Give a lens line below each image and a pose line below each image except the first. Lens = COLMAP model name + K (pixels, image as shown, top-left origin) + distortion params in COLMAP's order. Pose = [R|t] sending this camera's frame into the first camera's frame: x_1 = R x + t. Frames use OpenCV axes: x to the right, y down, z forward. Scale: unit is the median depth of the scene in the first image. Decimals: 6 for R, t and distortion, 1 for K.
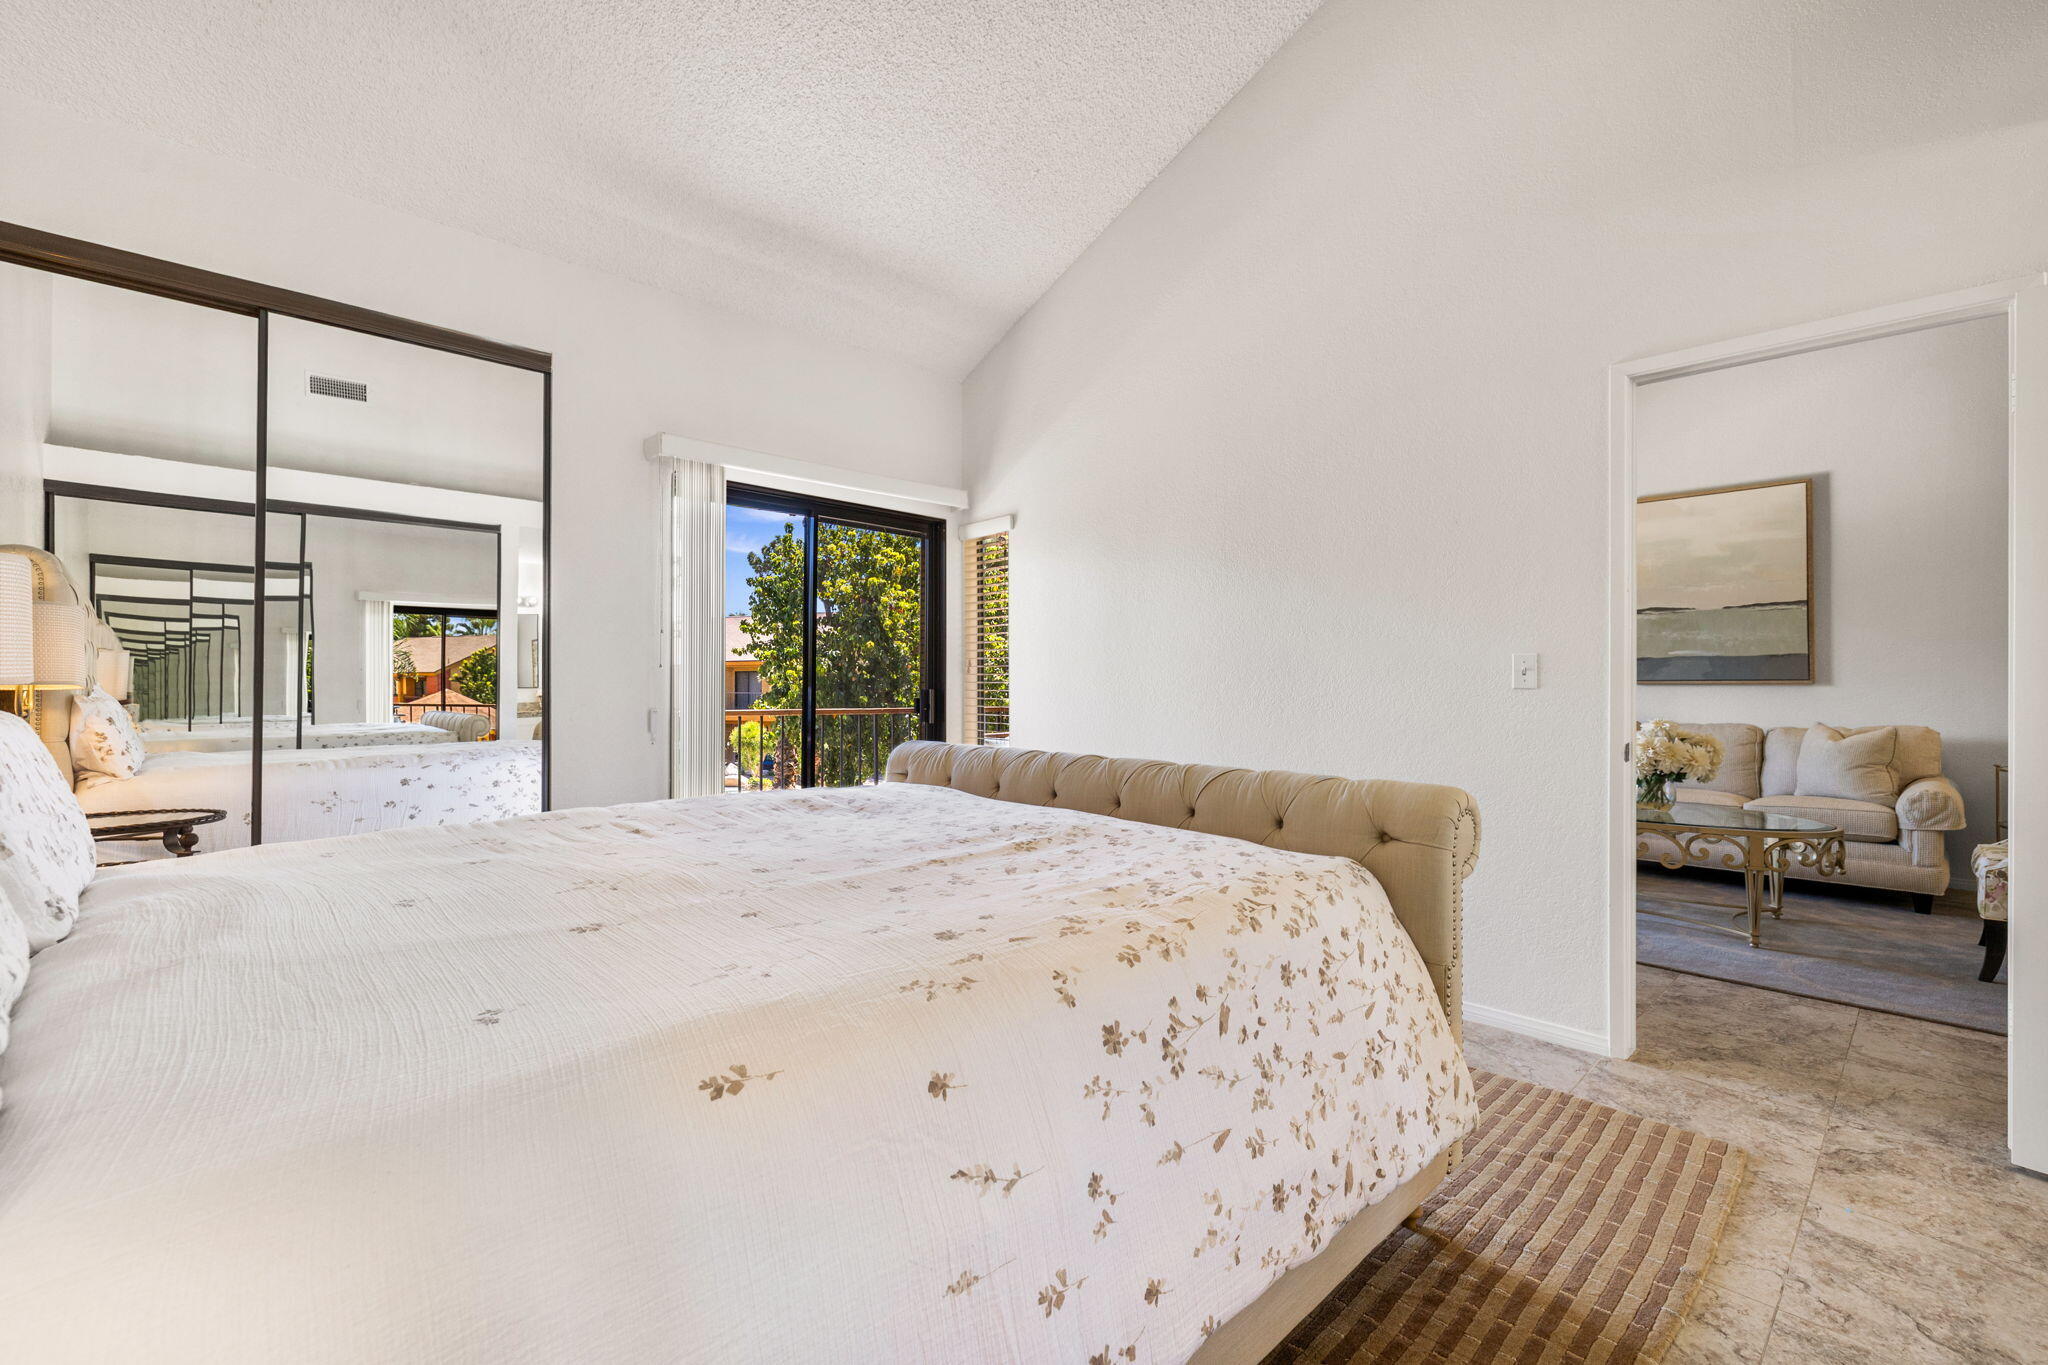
lens RADIAL K [[867.3, 0, 1033.0], [0, 867.3, 684.8], [0, 0, 1]] dist [0.000008, 0.000395]
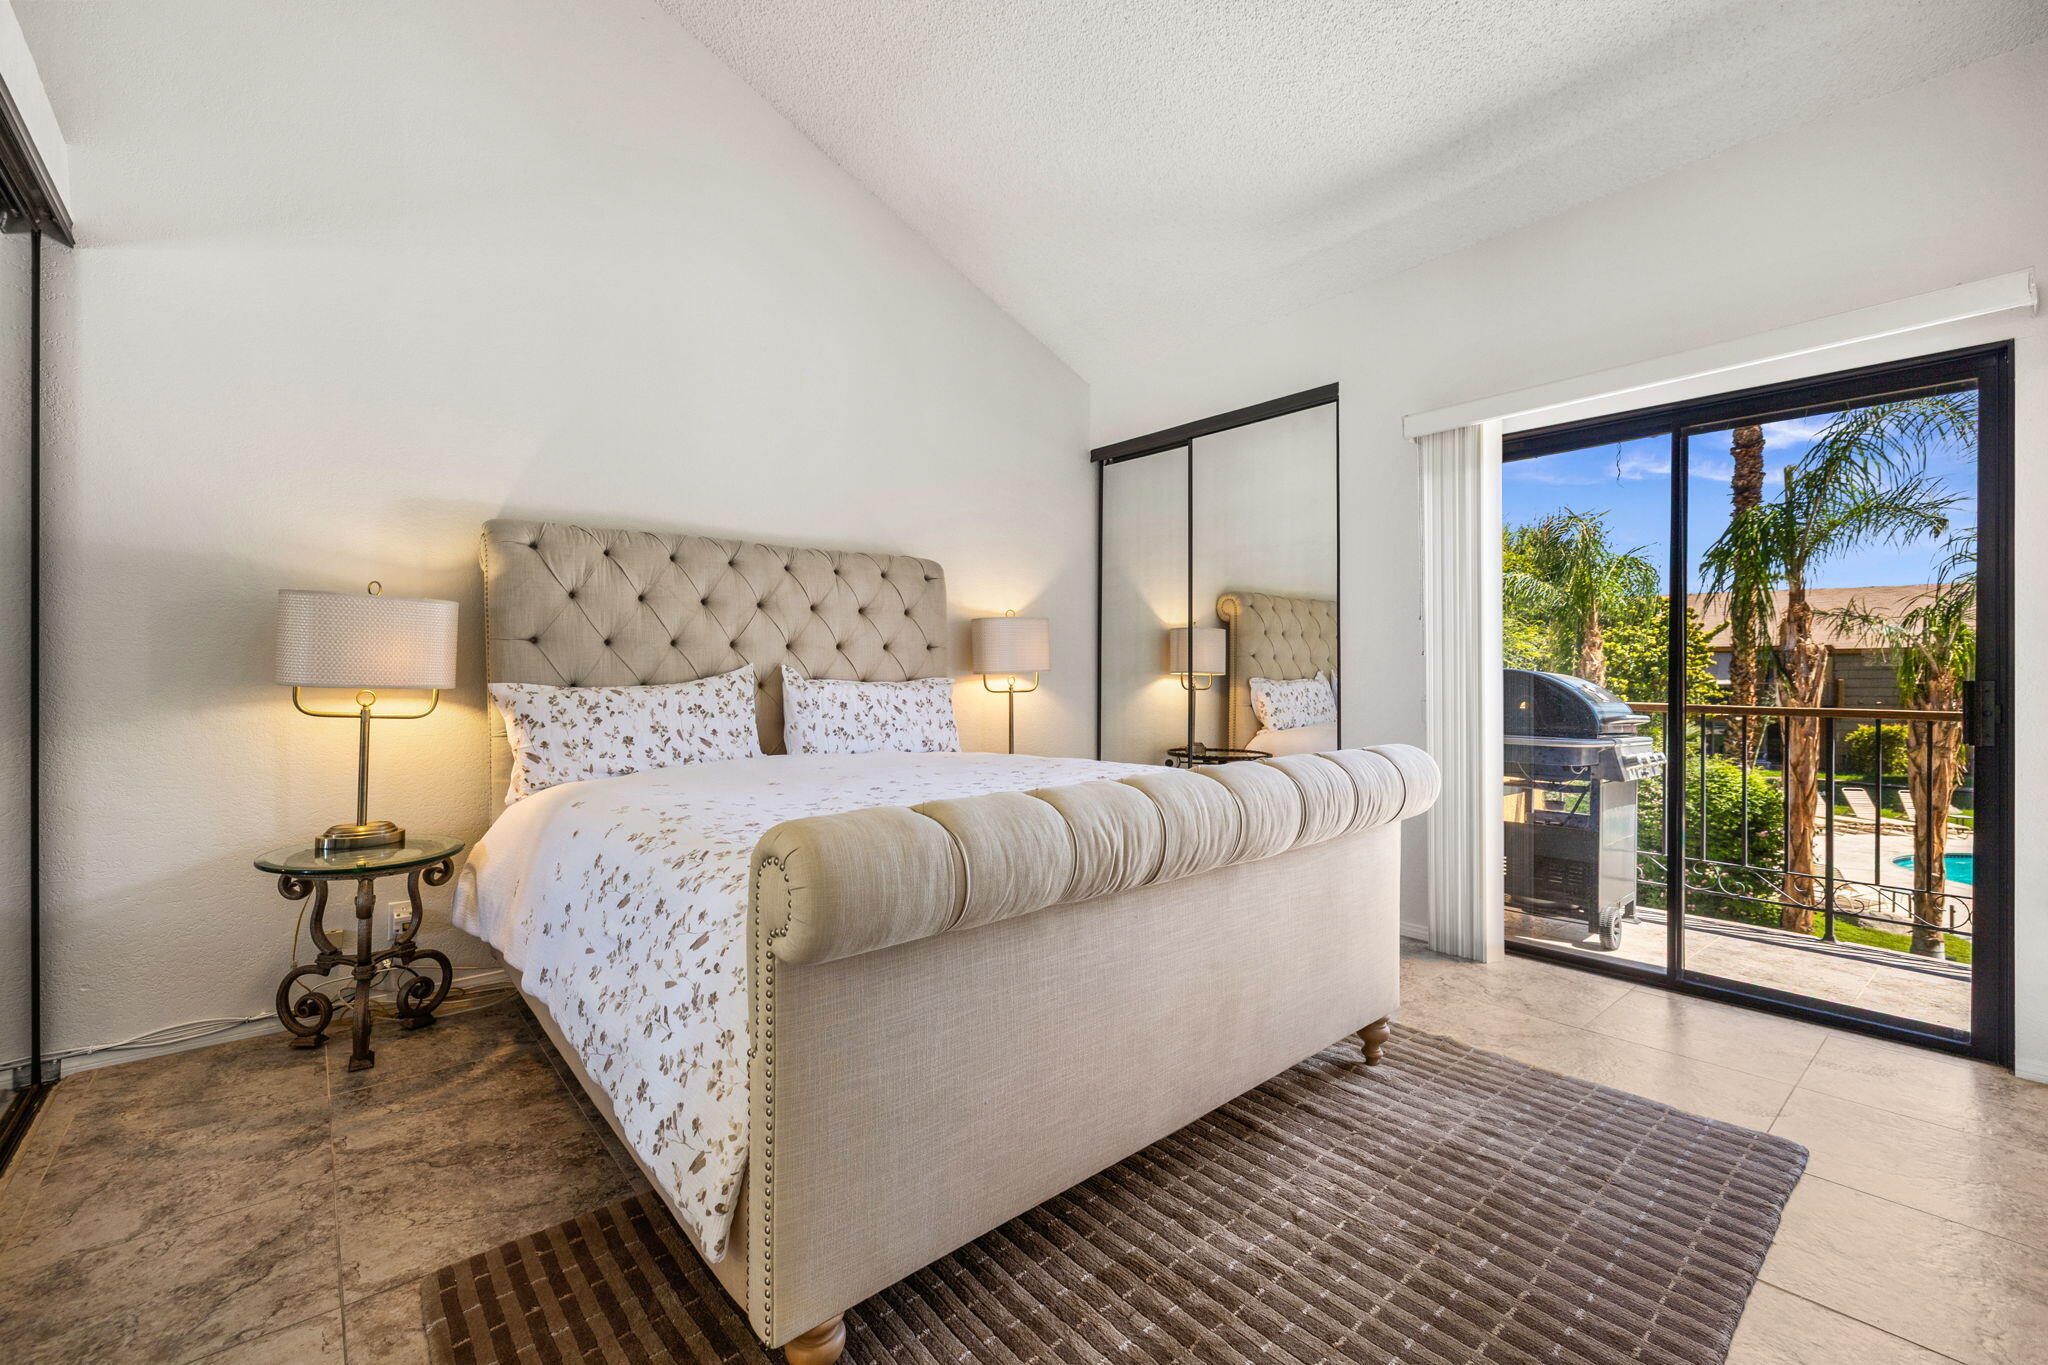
lens RADIAL K [[867.3, 0, 1024.6], [0, 867.3, 677.0], [0, 0, 1]] dist [0.000008, 0.000395]
pose [[-0.042365, 0.001509, -0.999101, 0.610711], [0.008642, 0.999962, 0.001144, 0.002104], [0.999065, -0.008586, -0.042377, 0.639810]]
